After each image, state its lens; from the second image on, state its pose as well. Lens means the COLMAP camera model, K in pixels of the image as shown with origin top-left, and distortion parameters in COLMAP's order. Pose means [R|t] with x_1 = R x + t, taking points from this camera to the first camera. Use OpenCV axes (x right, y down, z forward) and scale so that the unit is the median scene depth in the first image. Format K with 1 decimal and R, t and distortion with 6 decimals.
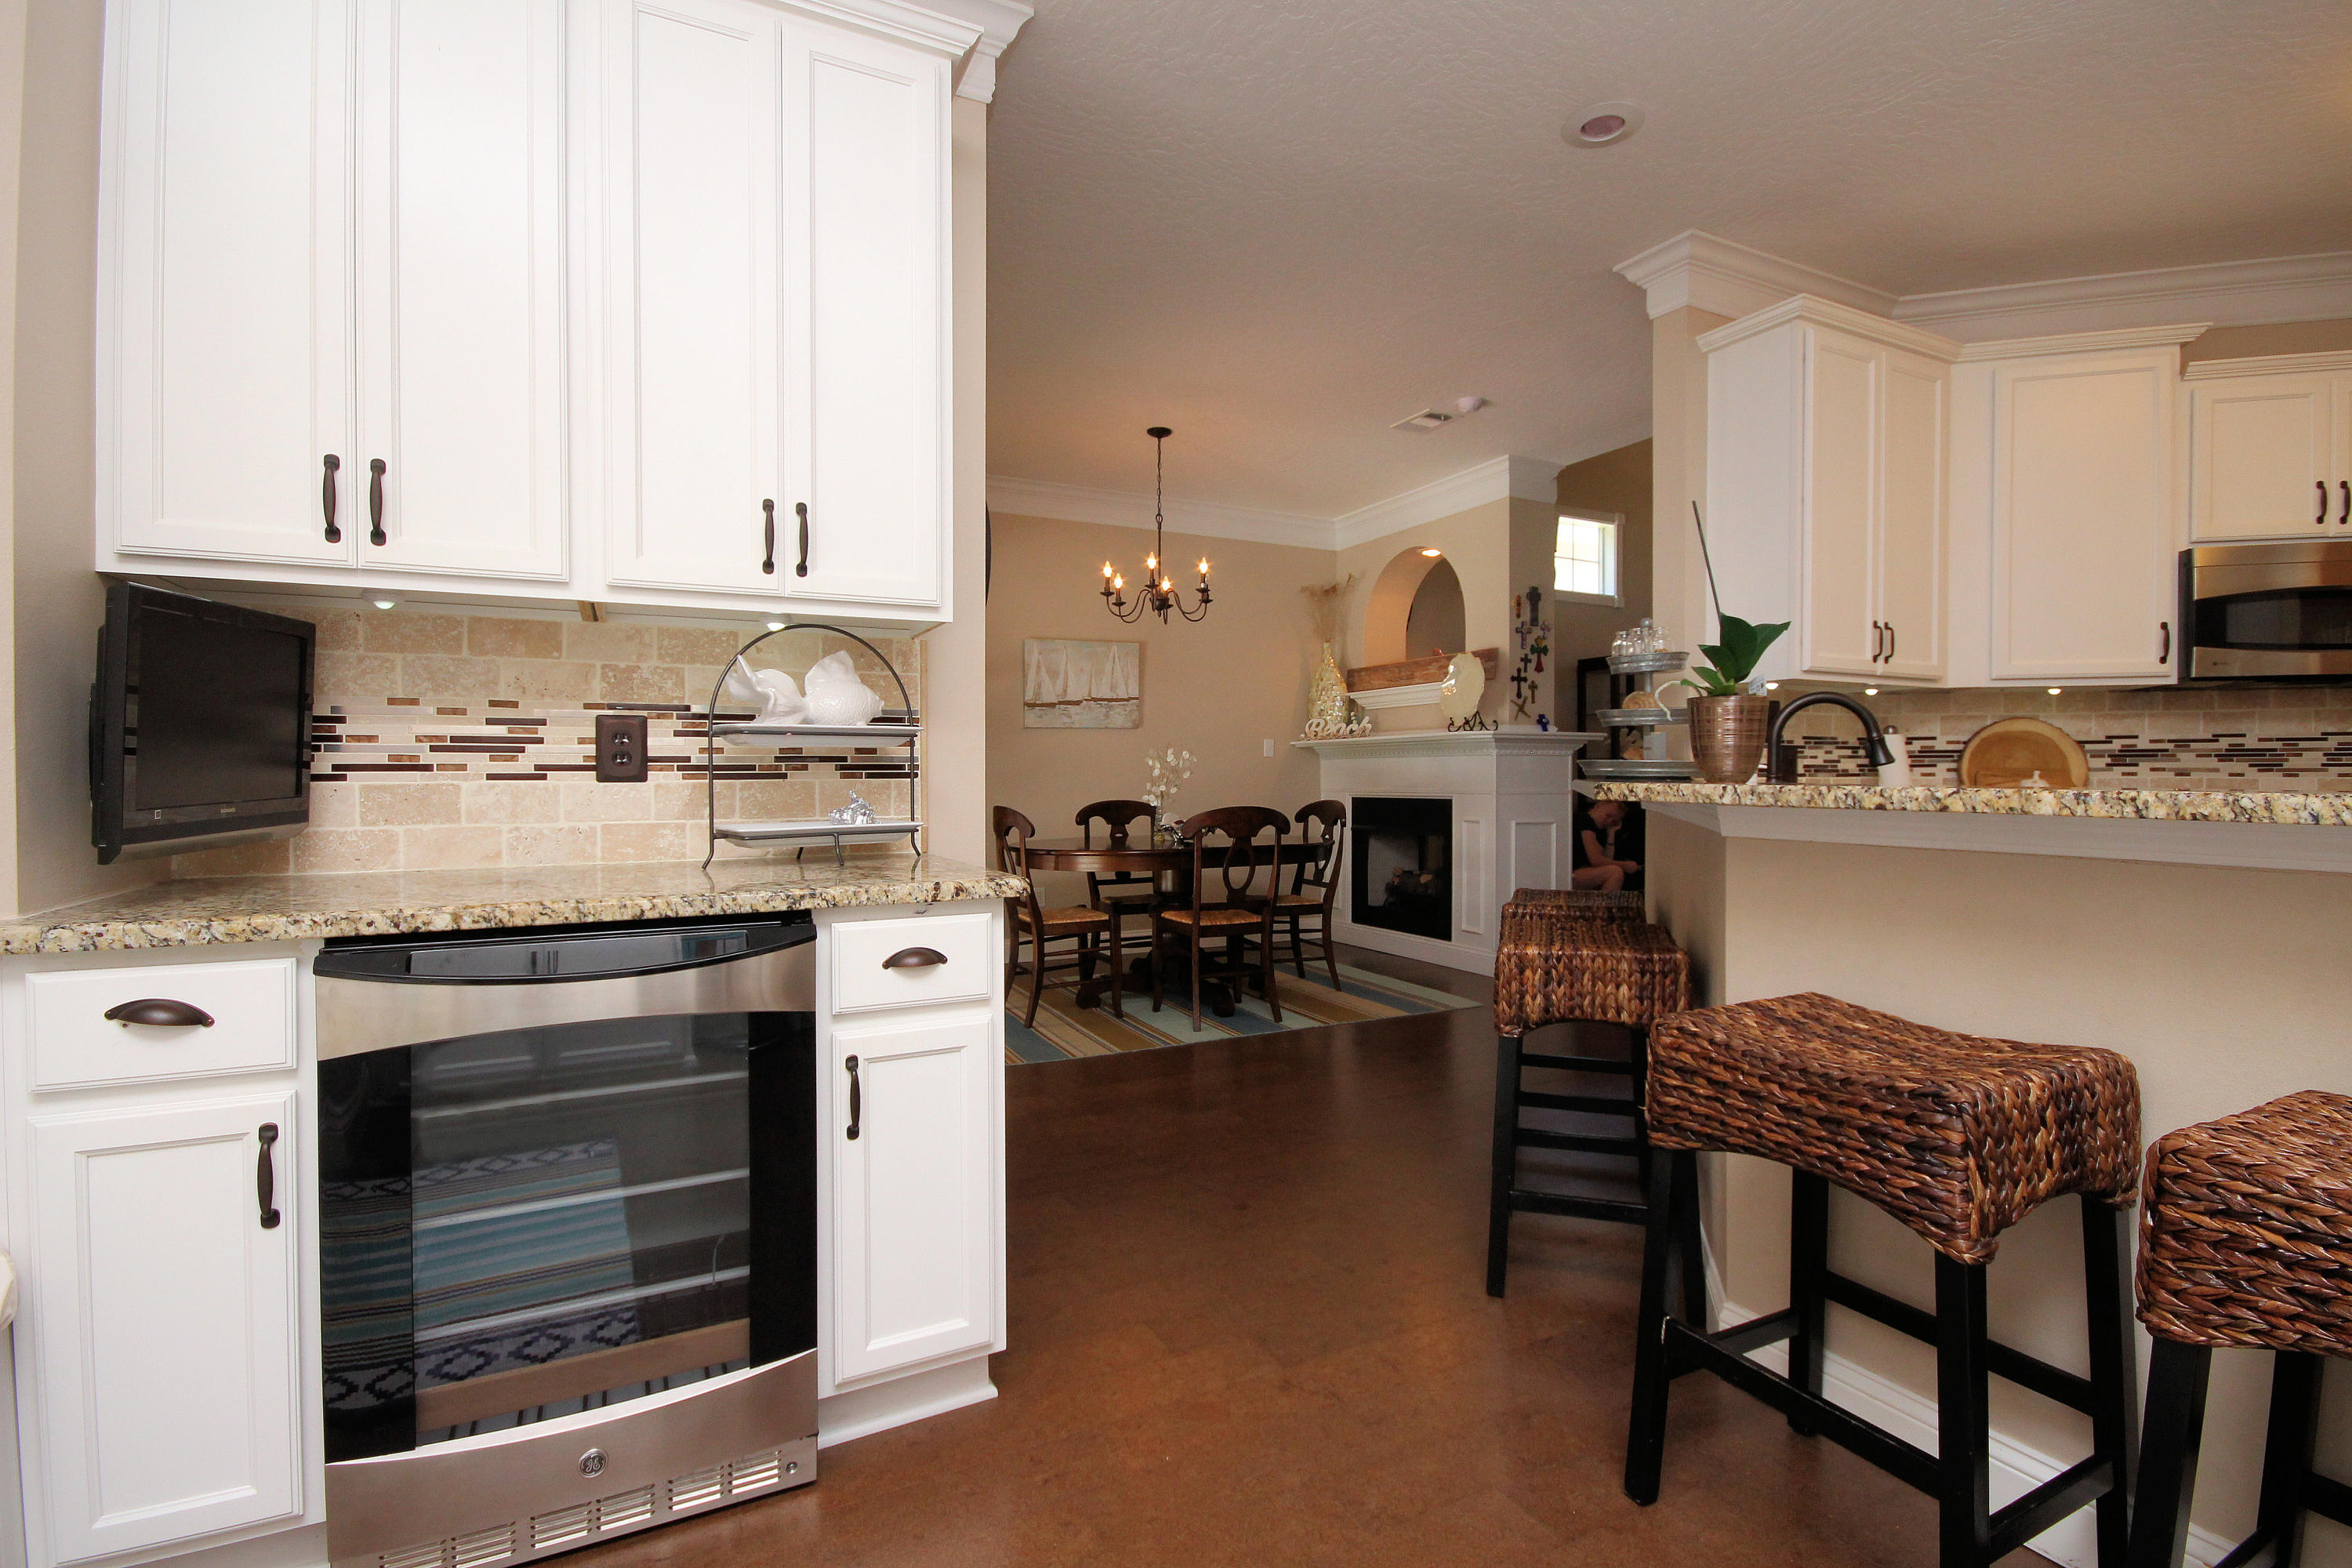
lens RADIAL K [[1091.7, 0, 1191.8], [0, 1091.7, 781.8], [0, 0, 1]] dist [0.003369, -0.007969]
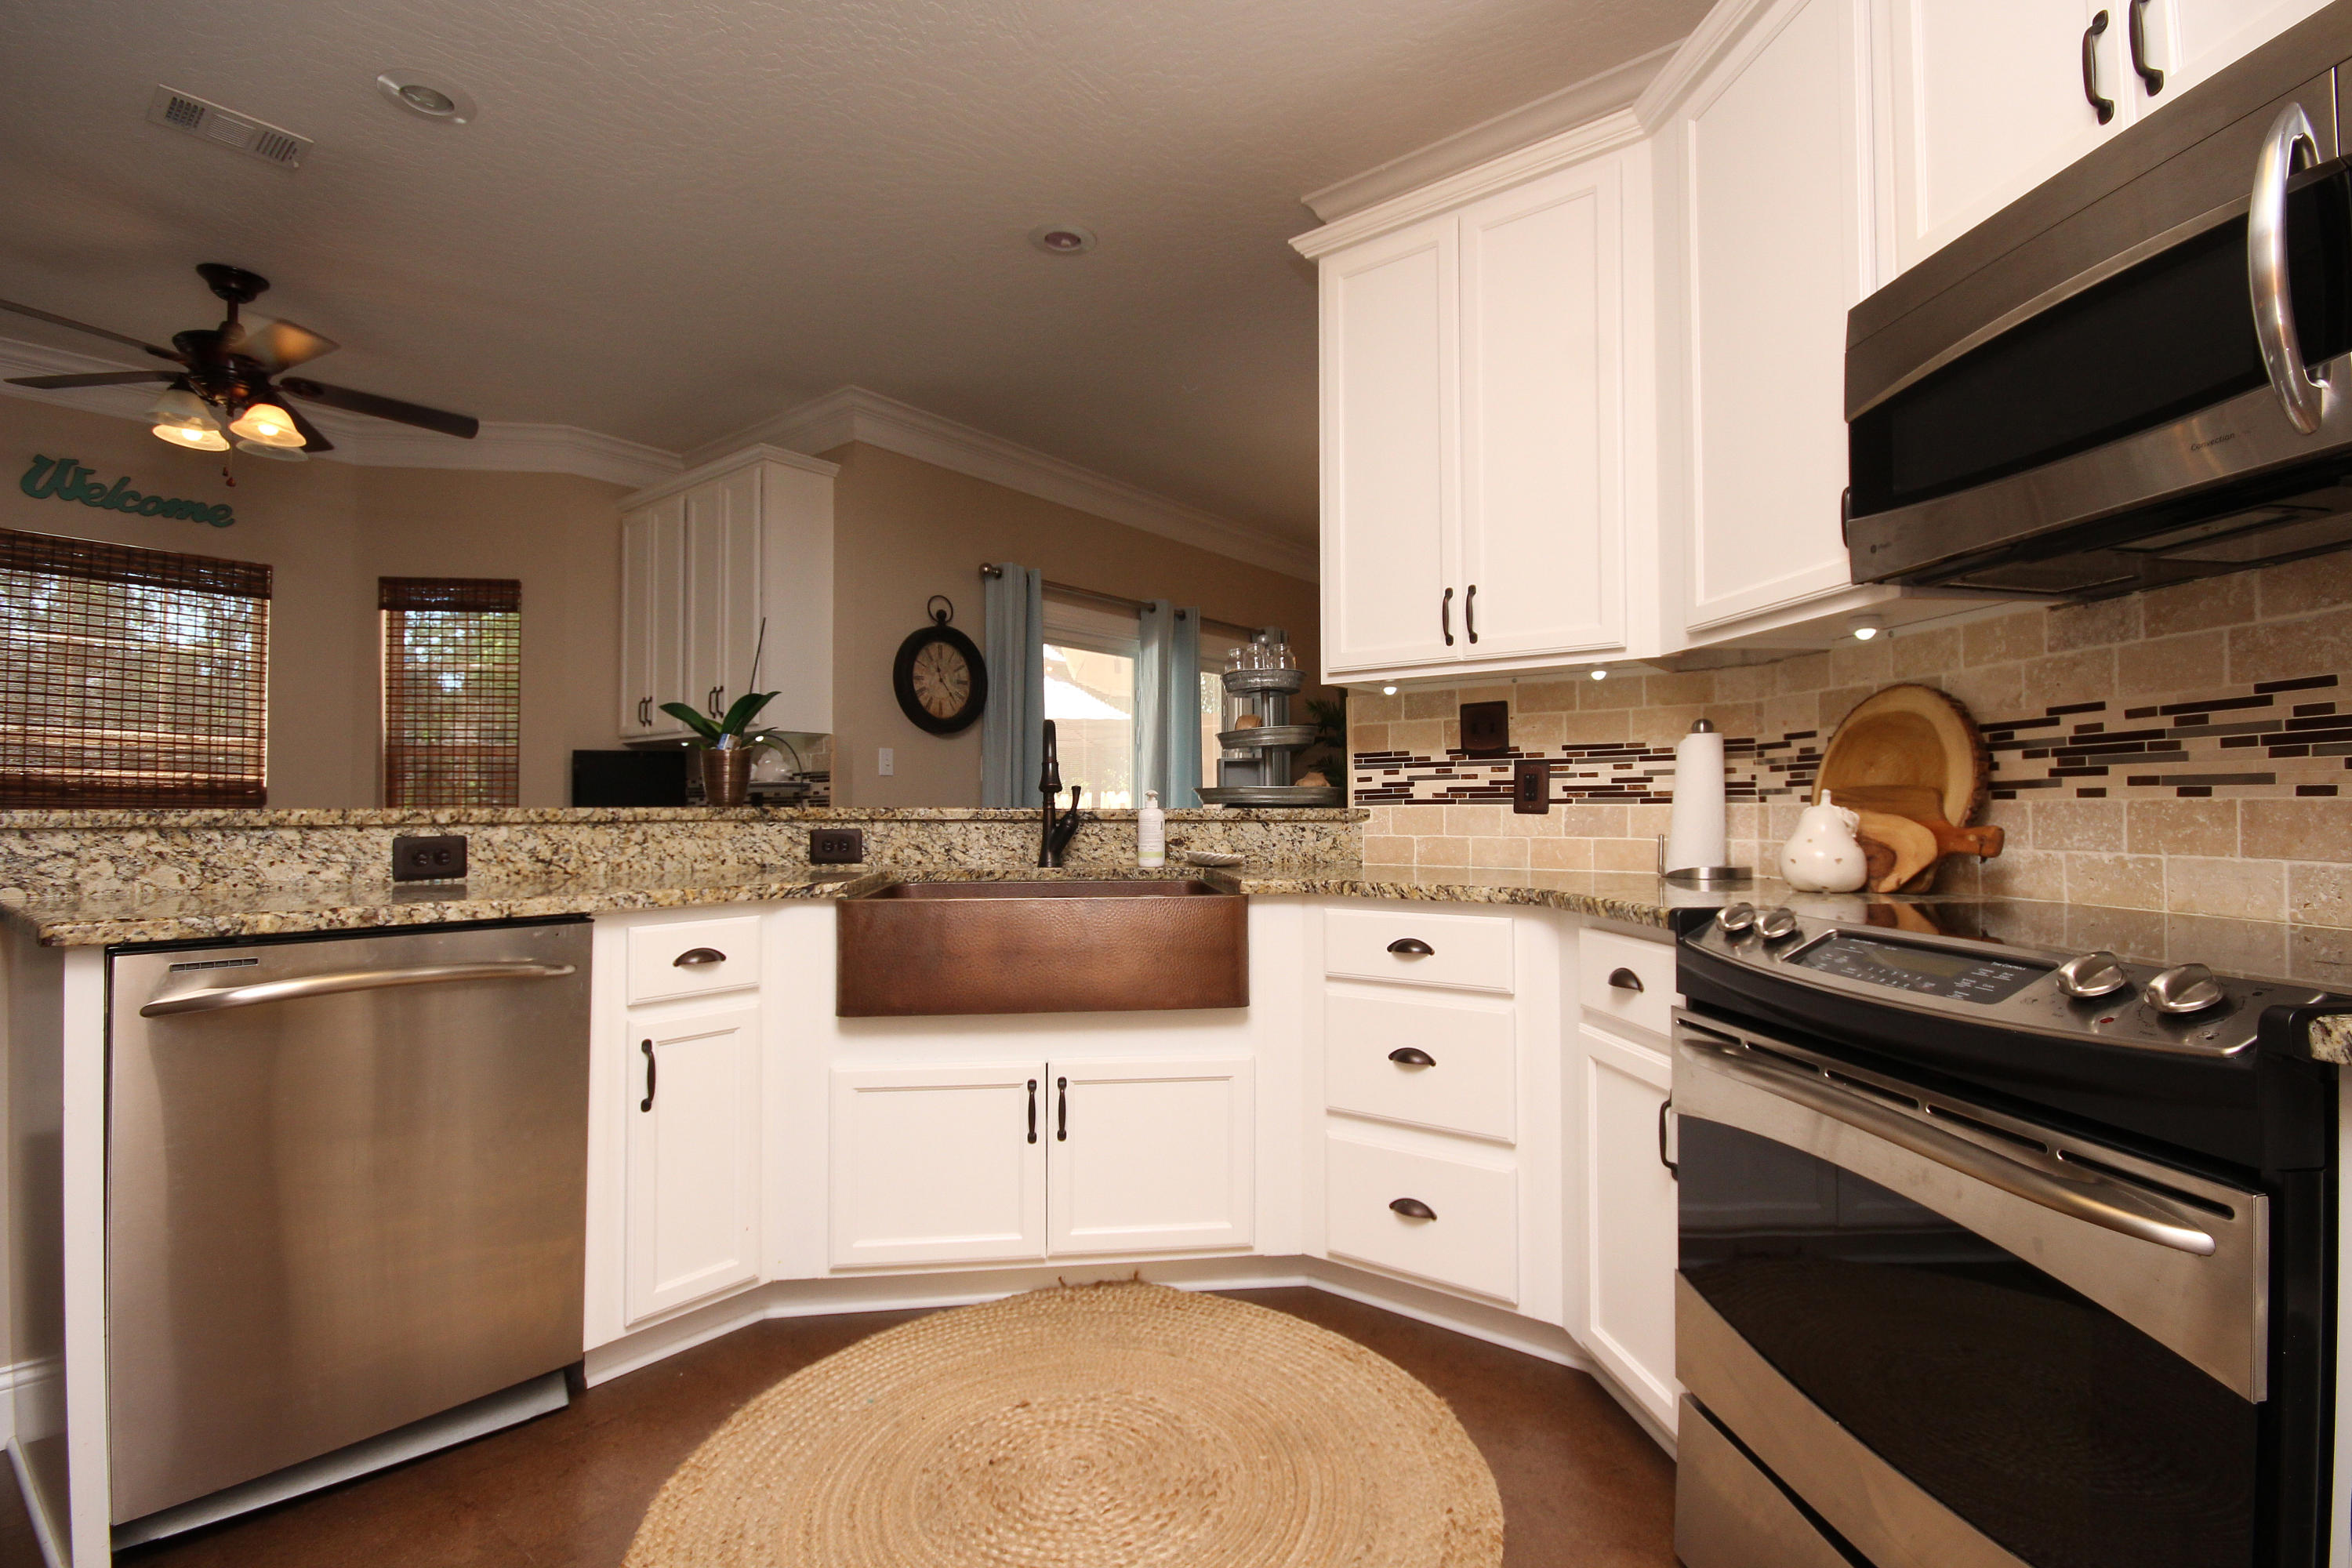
lens RADIAL K [[1091.2, 0, 1190.1], [0, 1091.2, 783.3], [0, 0, 1]] dist [-0.001728, -0.000911]
pose [[0.419972, -0.023069, -0.907244, 0.793453], [-0.006924, 0.999566, -0.028621, 0.002919], [0.907511, 0.018302, 0.419630, 0.355163]]
